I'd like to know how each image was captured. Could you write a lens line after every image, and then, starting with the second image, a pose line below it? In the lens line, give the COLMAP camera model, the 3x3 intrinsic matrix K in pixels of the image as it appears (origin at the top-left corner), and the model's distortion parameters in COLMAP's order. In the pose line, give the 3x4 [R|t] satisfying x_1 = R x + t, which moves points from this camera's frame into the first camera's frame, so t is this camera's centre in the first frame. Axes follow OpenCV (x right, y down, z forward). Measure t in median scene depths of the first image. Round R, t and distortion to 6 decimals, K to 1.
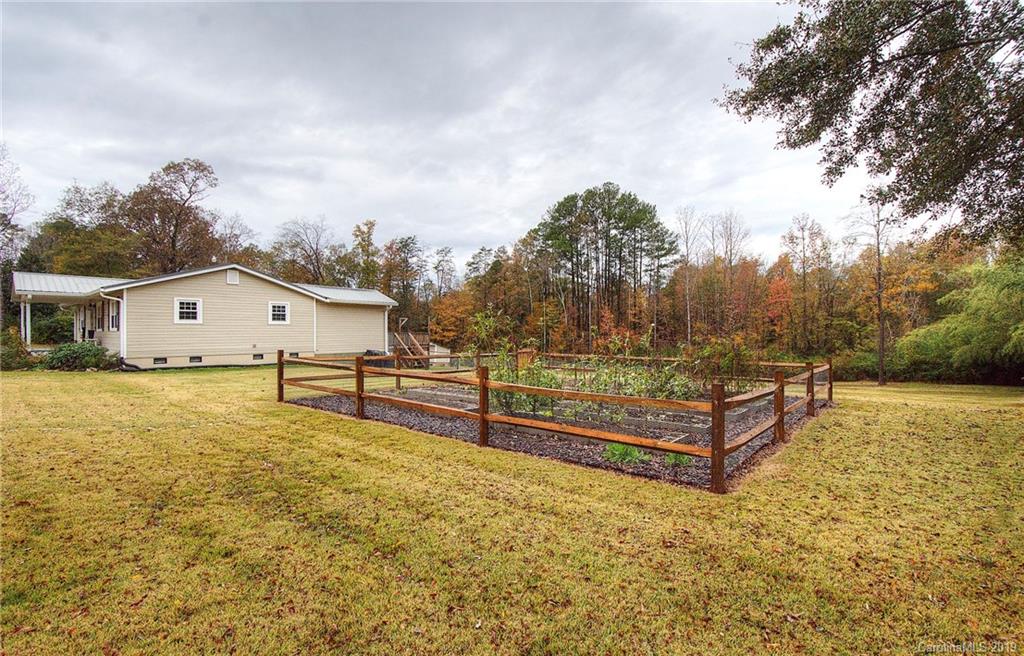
lens RADIAL K [[467.1, 0, 522.2], [0, 467.1, 335.9], [0, 0, 1]] dist [0.004532, 0.000358]
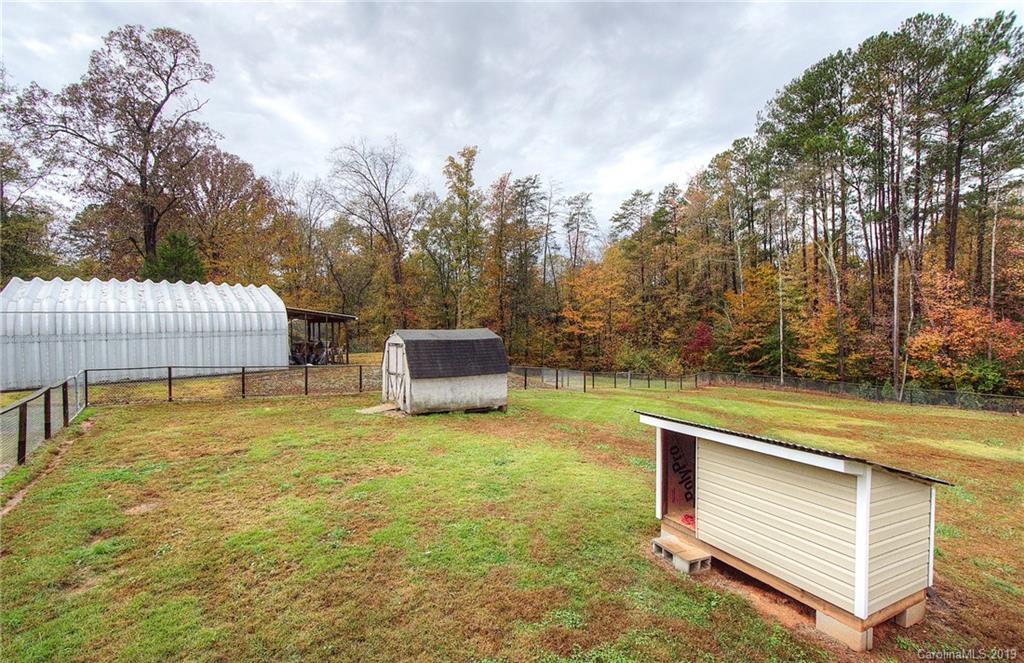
lens RADIAL K [[460.8, 0, 509.7], [0, 460.8, 330.6], [0, 0, 1]] dist [-0.000049, 0.000010]
pose [[0.964493, -0.010342, -0.263907, -0.110091], [0.015050, 0.999762, 0.015822, -0.008509], [0.263680, -0.019232, 0.964418, 0.408153]]
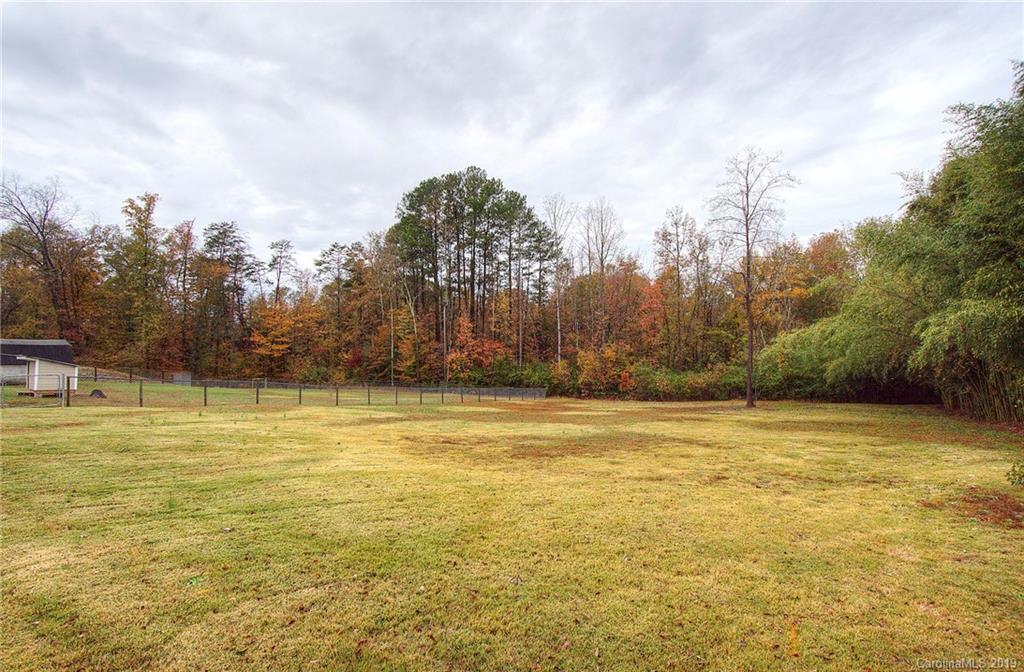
lens RADIAL K [[460.0, 0, 541.1], [0, 460.0, 355.3], [0, 0, 1]] dist [-0.001083, -0.000171]
pose [[0.981197, -0.003718, 0.192974, 0.143158], [0.002368, 0.999971, 0.007222, 0.005355], [-0.192995, -0.006630, 0.981177, 0.161533]]
